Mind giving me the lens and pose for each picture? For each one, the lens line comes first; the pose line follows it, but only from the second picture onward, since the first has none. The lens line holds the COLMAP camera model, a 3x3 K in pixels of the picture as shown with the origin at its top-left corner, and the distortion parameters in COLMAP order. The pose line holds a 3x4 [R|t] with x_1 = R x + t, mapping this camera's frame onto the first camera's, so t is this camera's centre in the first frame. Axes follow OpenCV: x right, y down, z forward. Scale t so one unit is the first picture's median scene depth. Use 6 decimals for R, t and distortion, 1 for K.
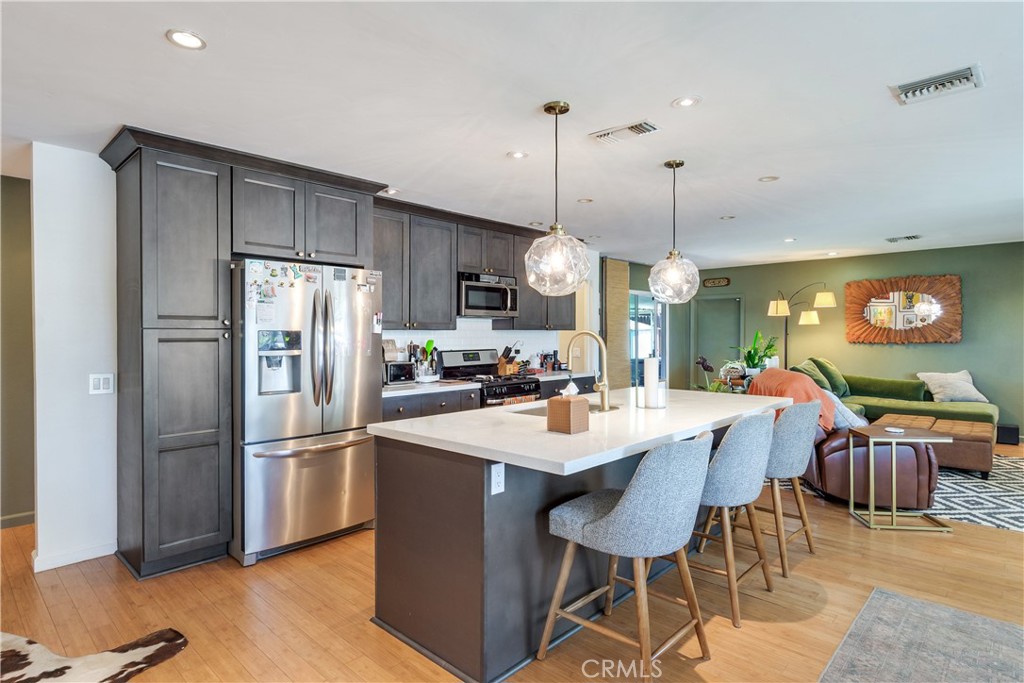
lens RADIAL K [[547.6, 0, 512.0], [0, 547.6, 341.5], [0, 0, 1]] dist [-0.001899, -0.000669]
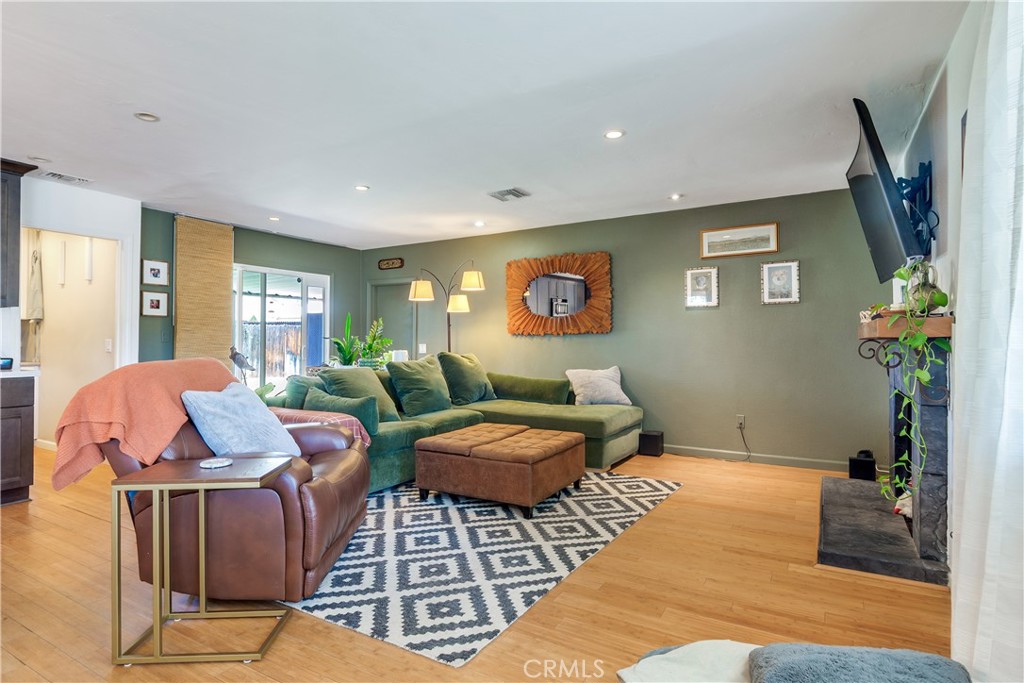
lens RADIAL K [[533.9, 0, 512.0], [0, 533.9, 341.5], [0, 0, 1]] dist [0.000991, -0.000092]
pose [[0.975625, 0.004319, 0.219402, 0.475011], [-0.001122, 0.999891, -0.014694, 0.025673], [-0.219442, 0.014090, 0.975524, 0.228047]]
